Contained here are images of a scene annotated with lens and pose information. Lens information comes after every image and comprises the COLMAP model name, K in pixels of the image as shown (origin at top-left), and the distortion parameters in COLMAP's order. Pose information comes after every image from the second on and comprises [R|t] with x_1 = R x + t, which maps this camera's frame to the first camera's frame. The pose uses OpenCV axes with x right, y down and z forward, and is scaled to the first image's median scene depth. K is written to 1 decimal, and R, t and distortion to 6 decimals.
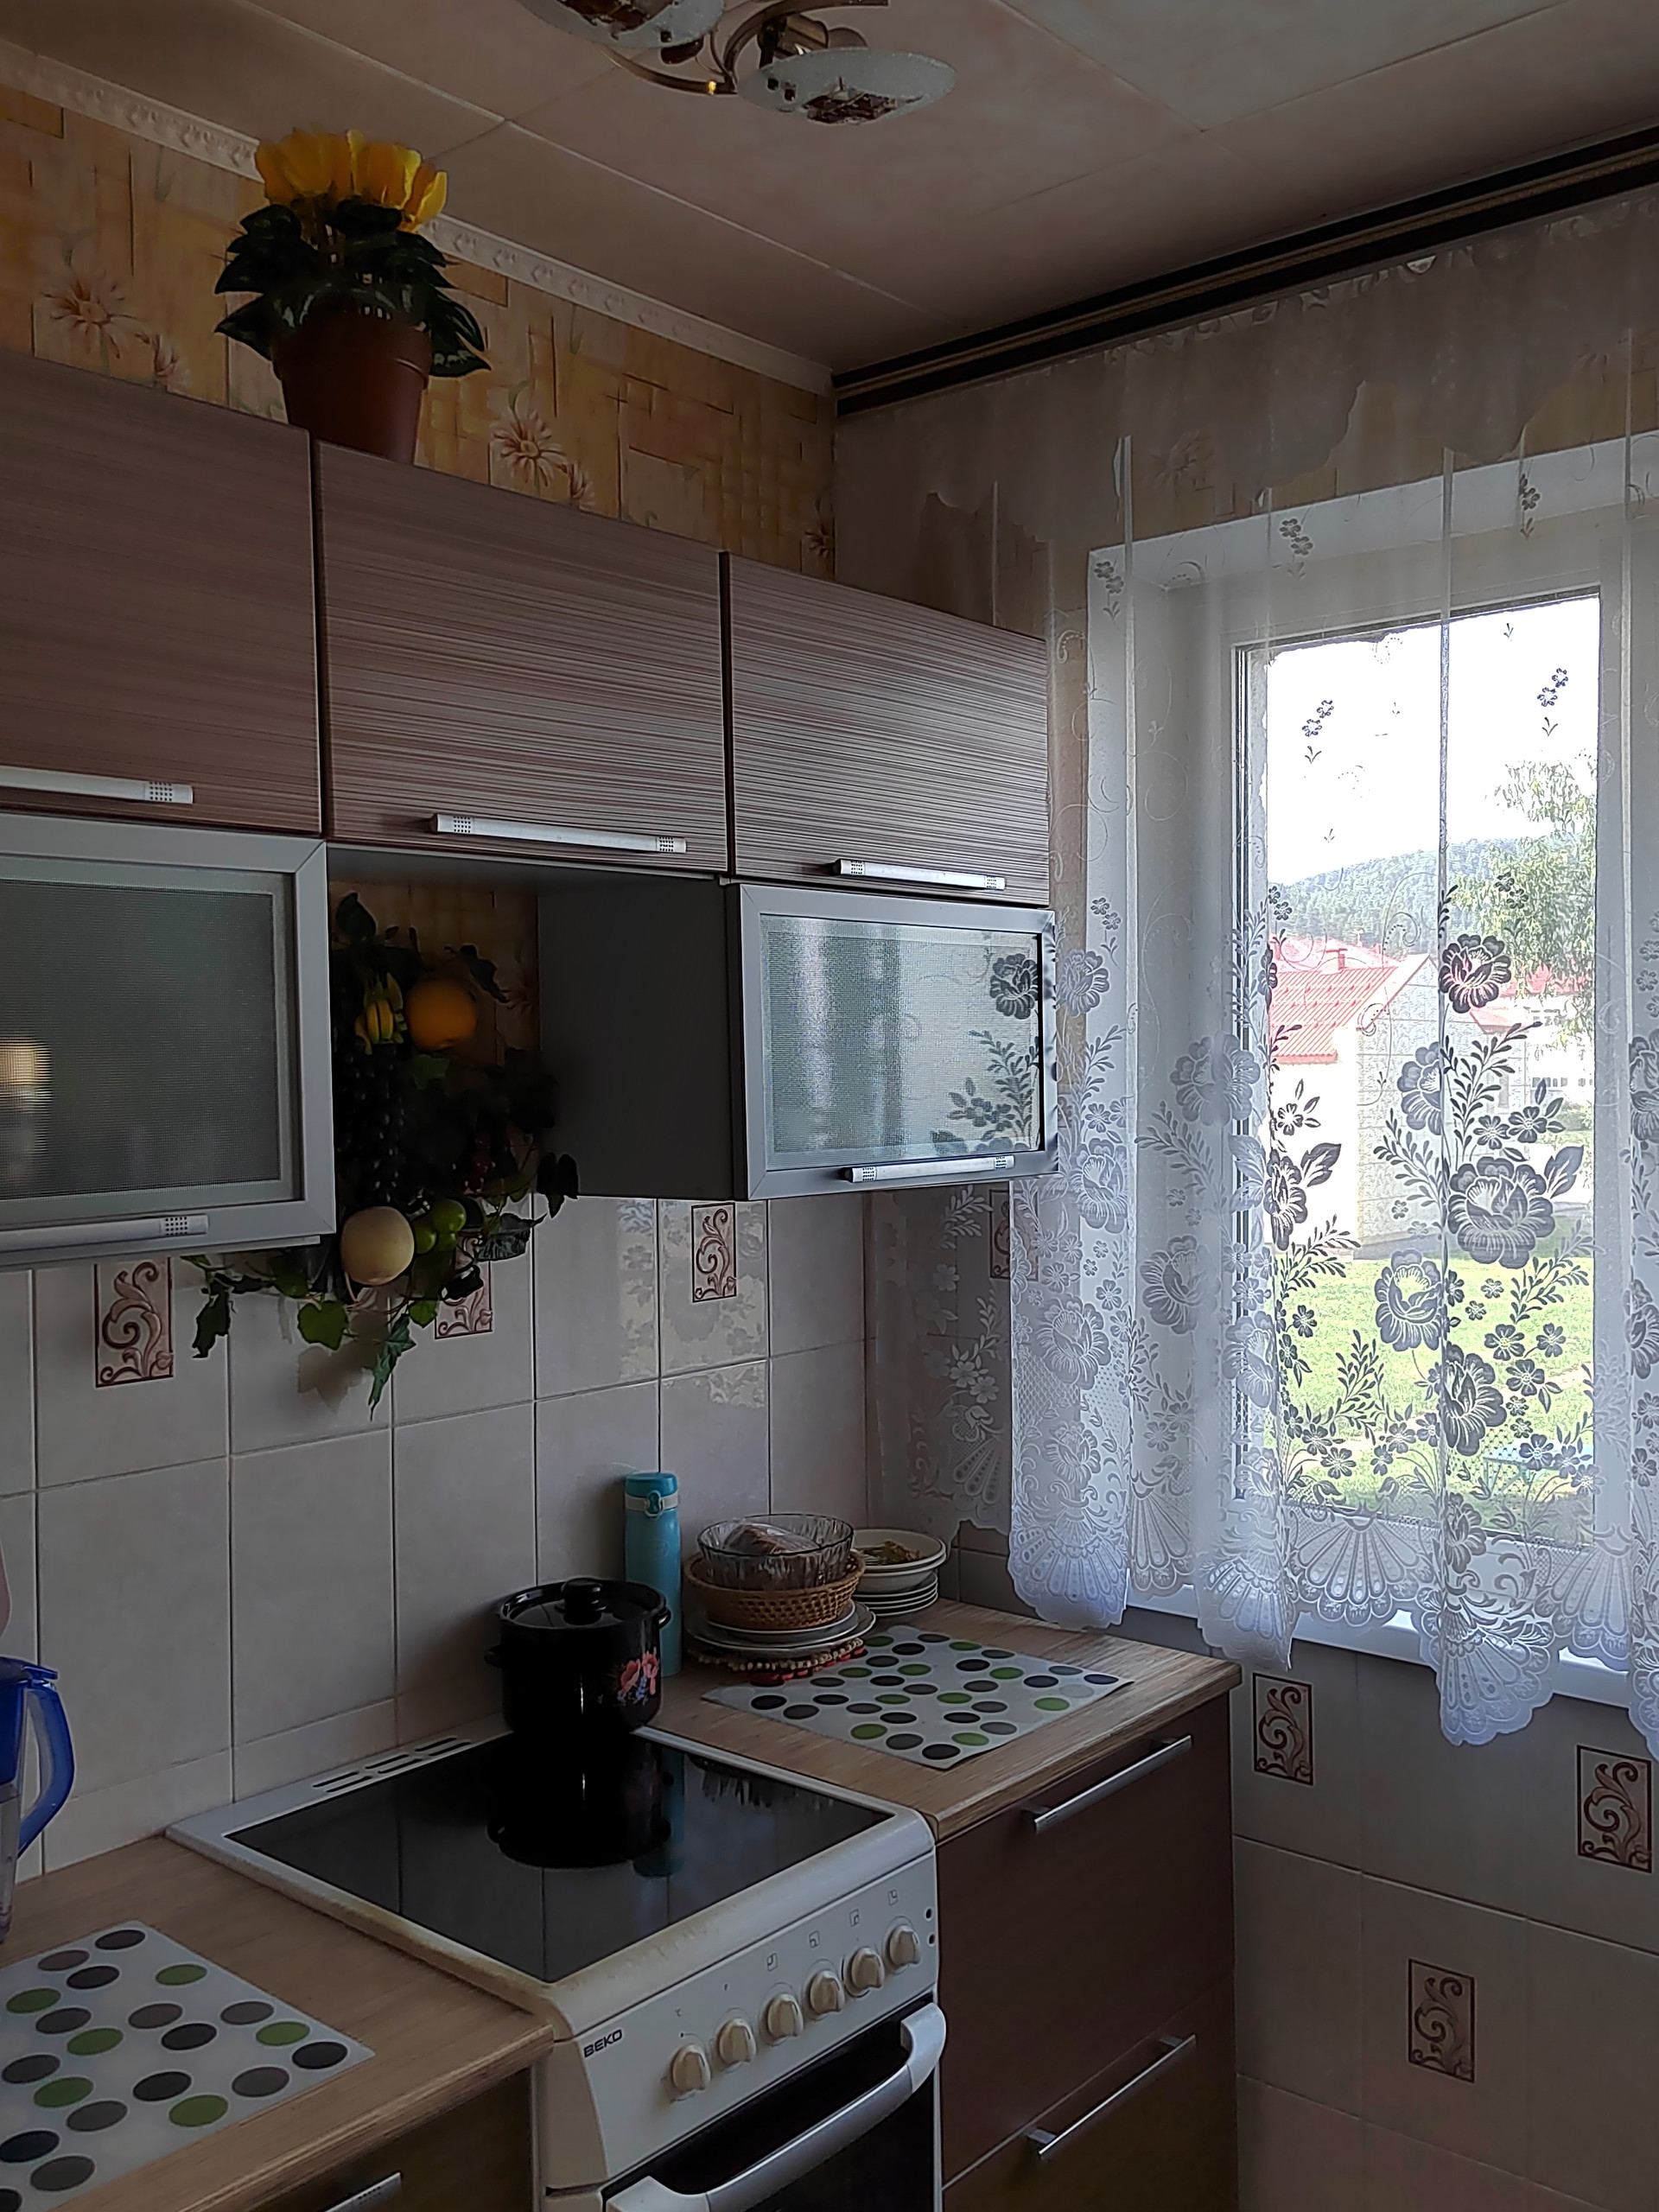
lens RADIAL K [[1944.6, 0, 830.2], [0, 1944.6, 1098.1], [0, 0, 1]] dist [0.062815, -0.076673]
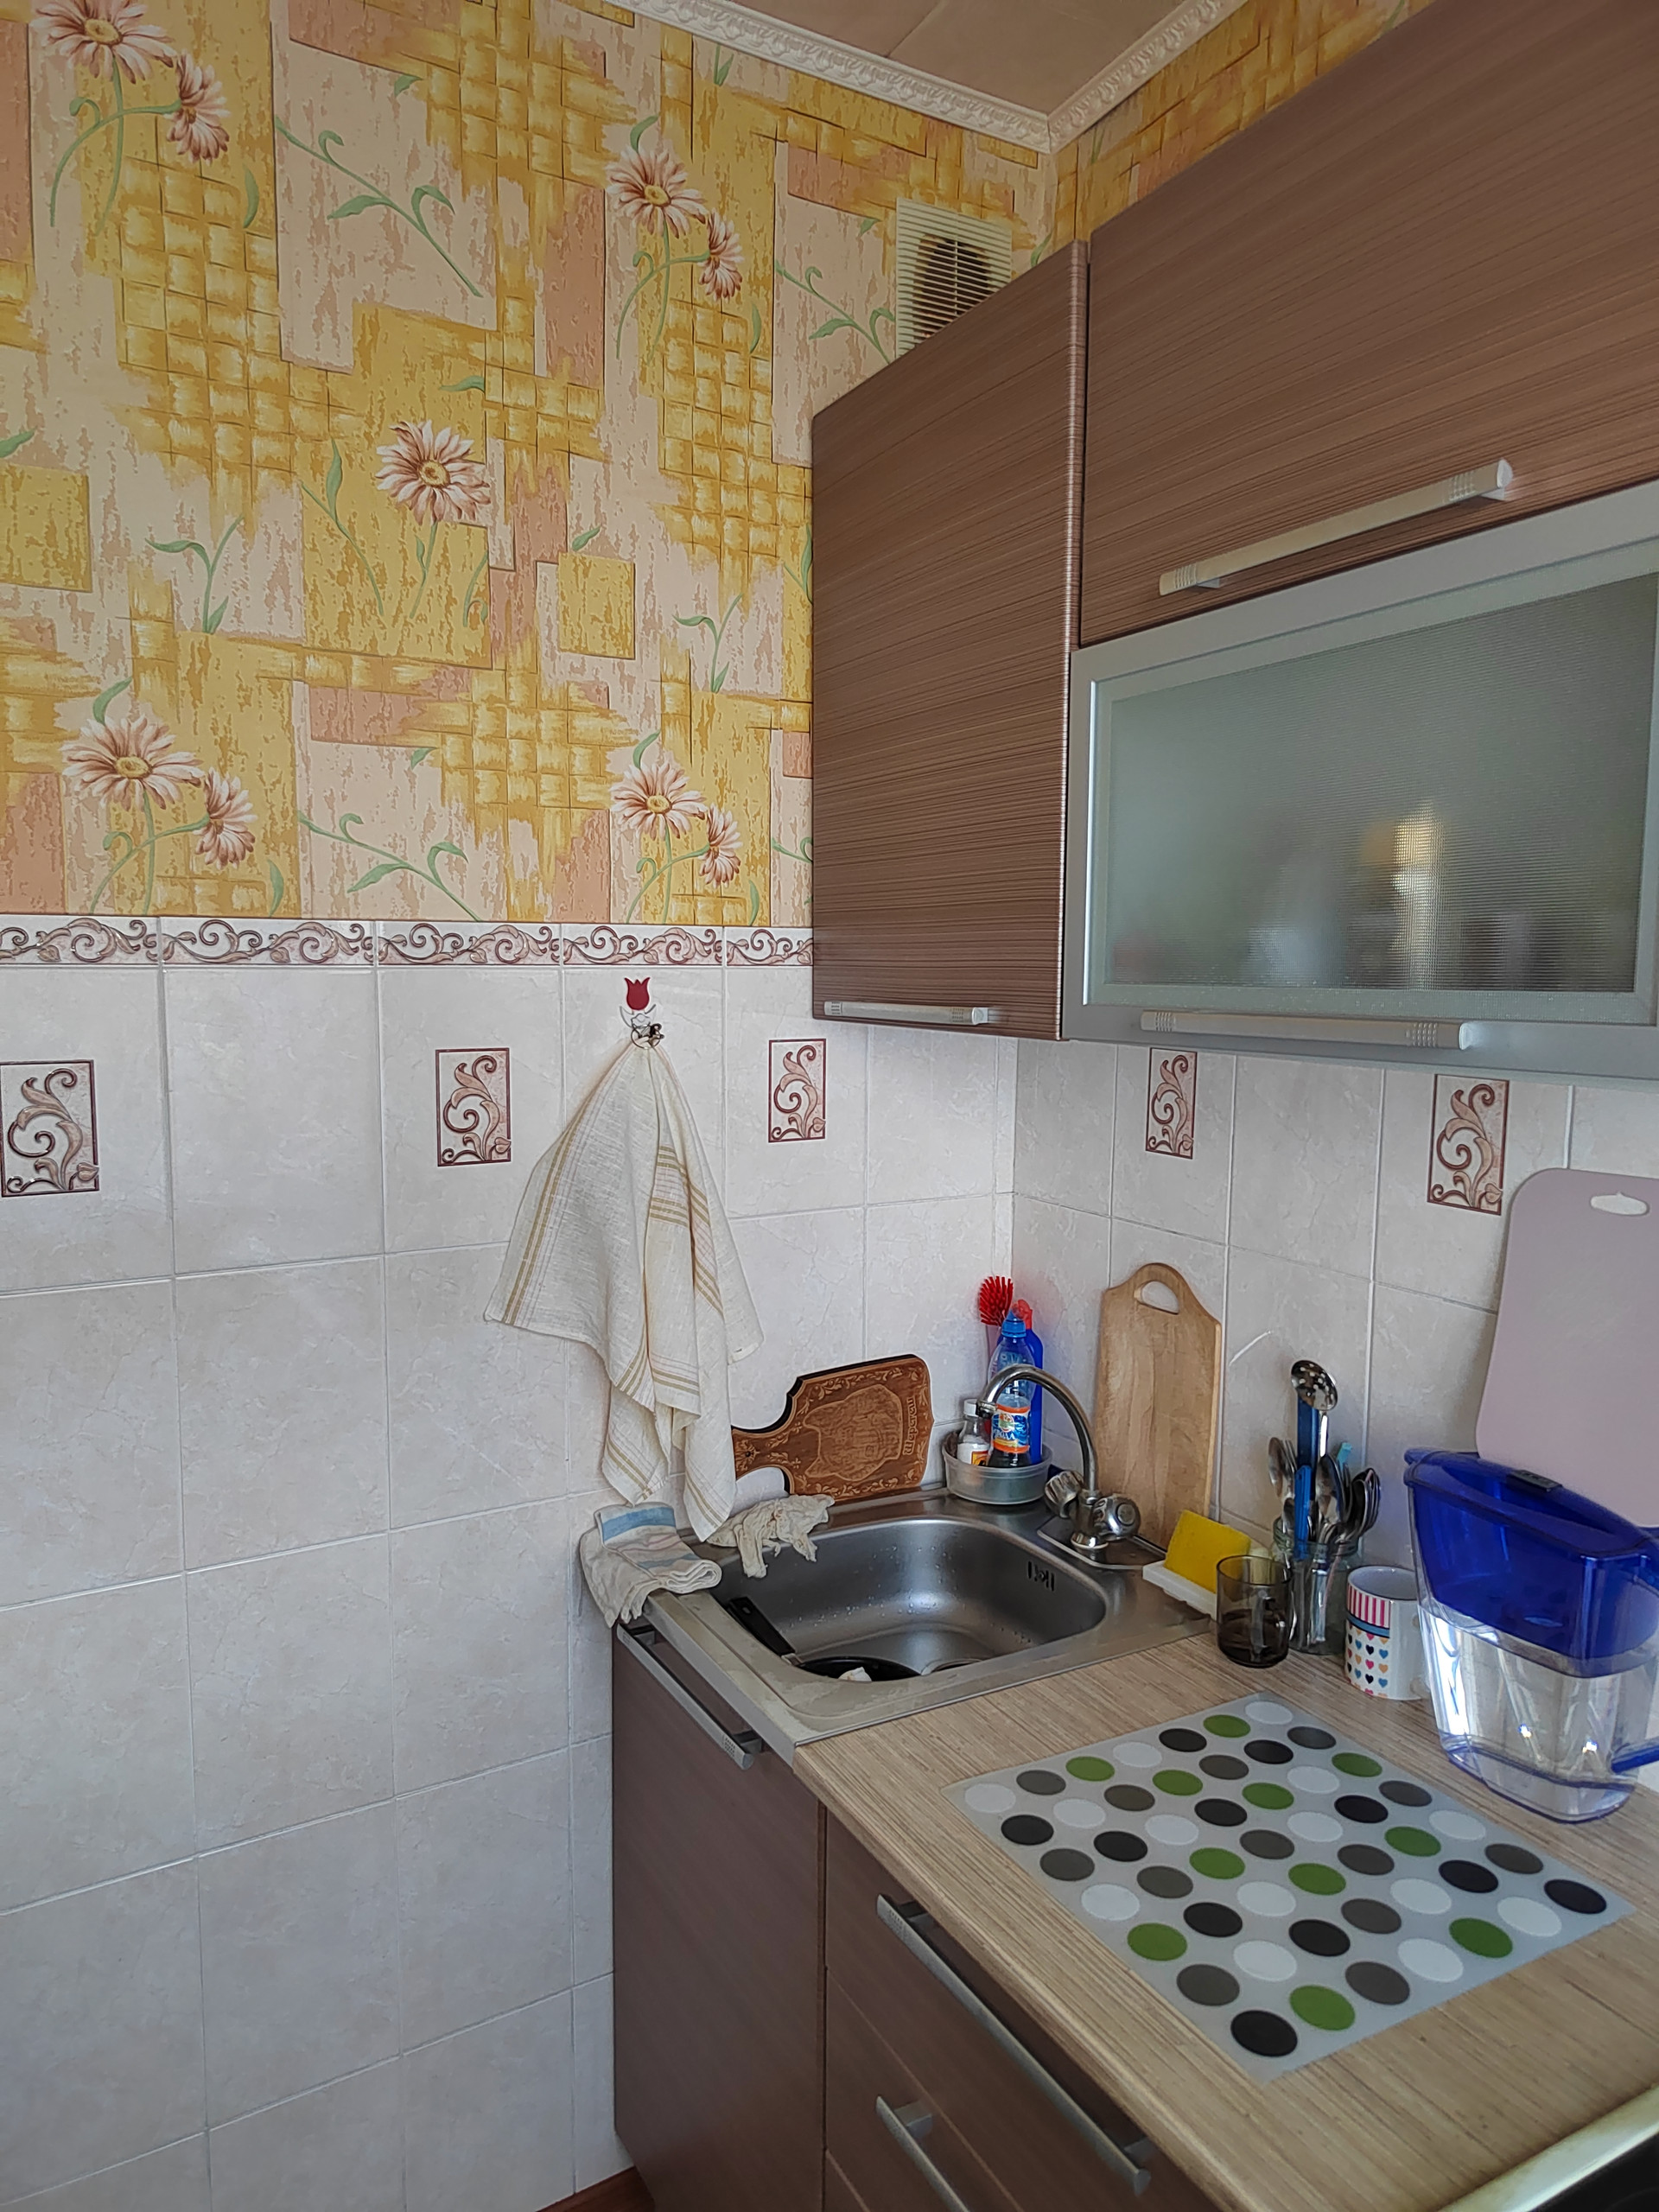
lens RADIAL K [[1519.5, 0, 828.0], [0, 1519.5, 1114.6], [0, 0, 1]] dist [0.040842, -0.040970]
pose [[-0.343125, 0.114881, -0.932238, 0.289688], [-0.016629, 0.991594, 0.128316, 0.015756], [0.939143, 0.059531, -0.338330, 0.812166]]
